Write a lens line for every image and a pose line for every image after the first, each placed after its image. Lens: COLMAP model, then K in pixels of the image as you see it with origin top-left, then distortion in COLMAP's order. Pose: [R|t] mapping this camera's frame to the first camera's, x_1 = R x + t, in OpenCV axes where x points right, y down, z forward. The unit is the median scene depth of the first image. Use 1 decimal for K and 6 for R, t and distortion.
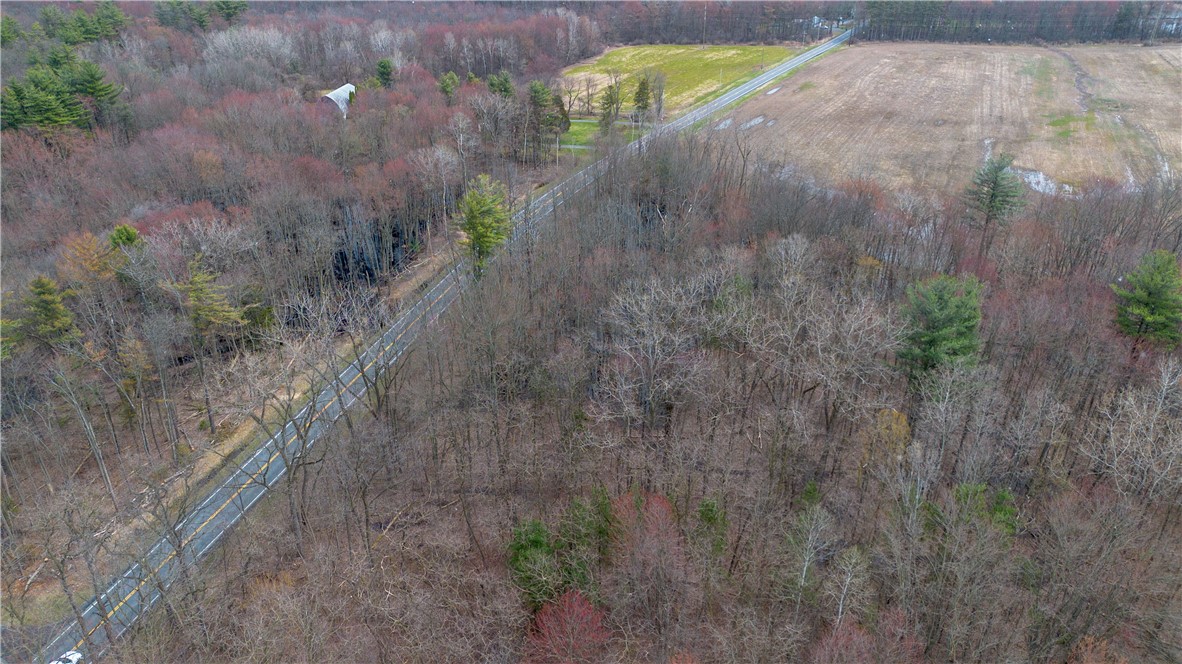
lens RADIAL K [[788.0, 0, 591.7], [0, 788.0, 335.6], [0, 0, 1]] dist [0.024434, -0.039183]
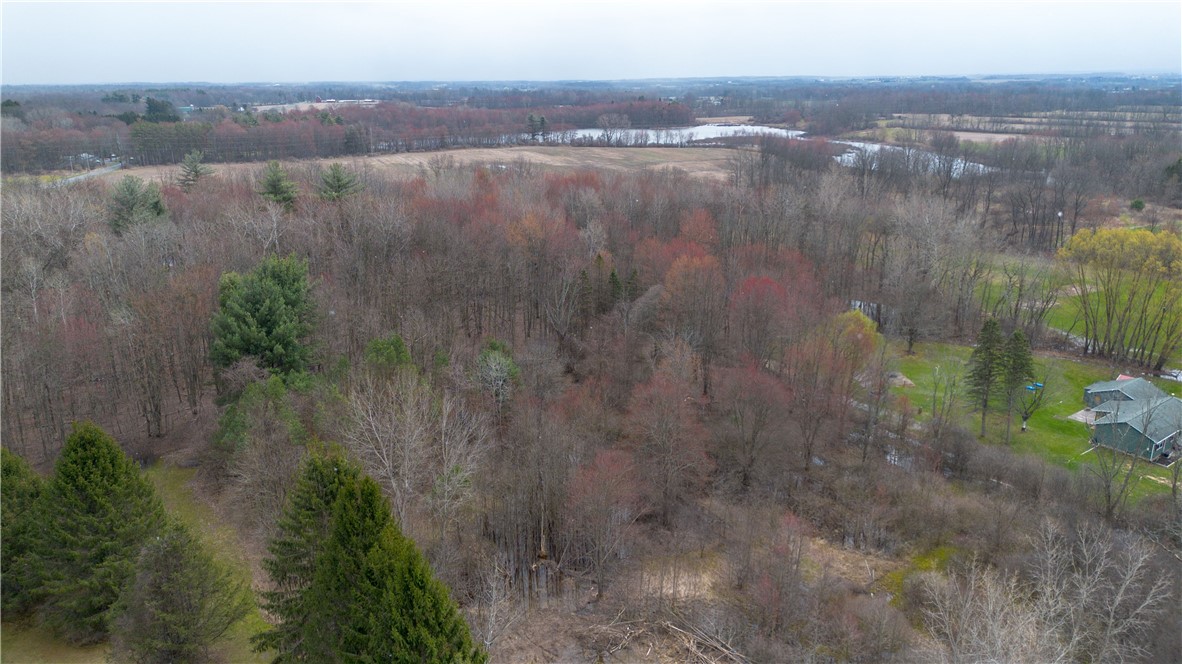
lens RADIAL K [[788.0, 0, 590.6], [0, 788.0, 335.4], [0, 0, 1]] dist [0.024434, -0.039183]
pose [[0.704277, -0.195826, 0.682383, -0.002875], [0.328038, 0.942201, -0.068176, 0.147172], [-0.629591, 0.271862, 0.727809, -0.138397]]
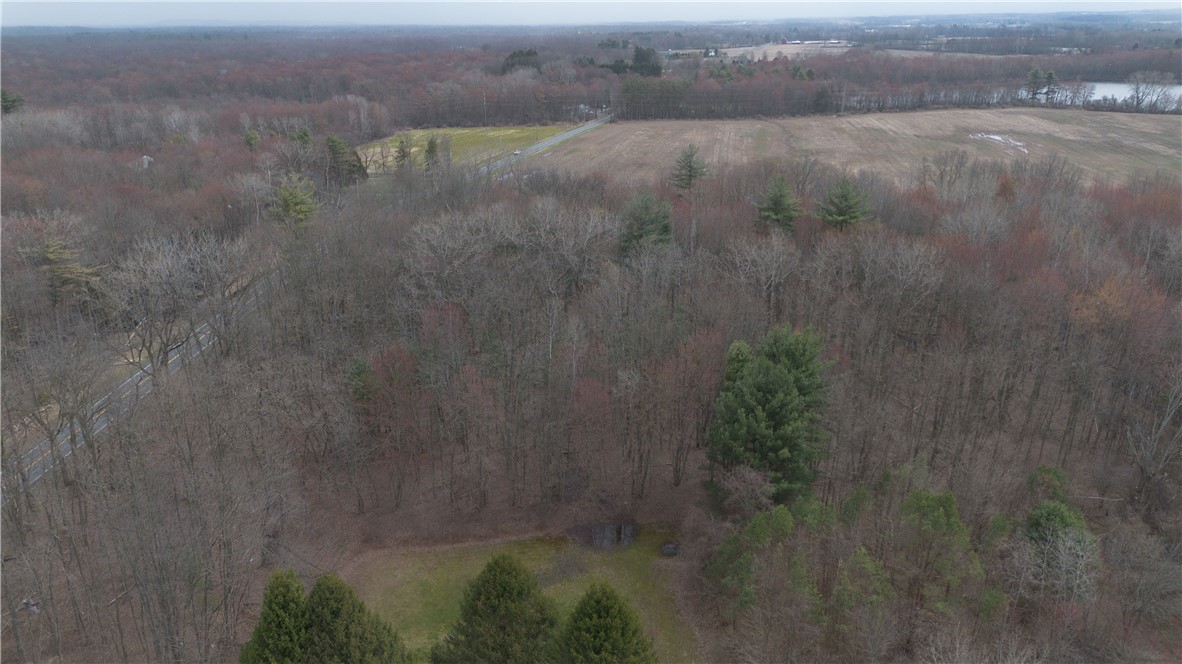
lens RADIAL K [[788.0, 0, 593.8], [0, 788.0, 331.6], [0, 0, 1]] dist [0.024434, -0.039183]
pose [[0.968046, -0.086664, 0.235321, 0.000628], [0.117302, 0.985884, -0.119468, 0.084405], [-0.221646, 0.143254, 0.964547, -0.087170]]
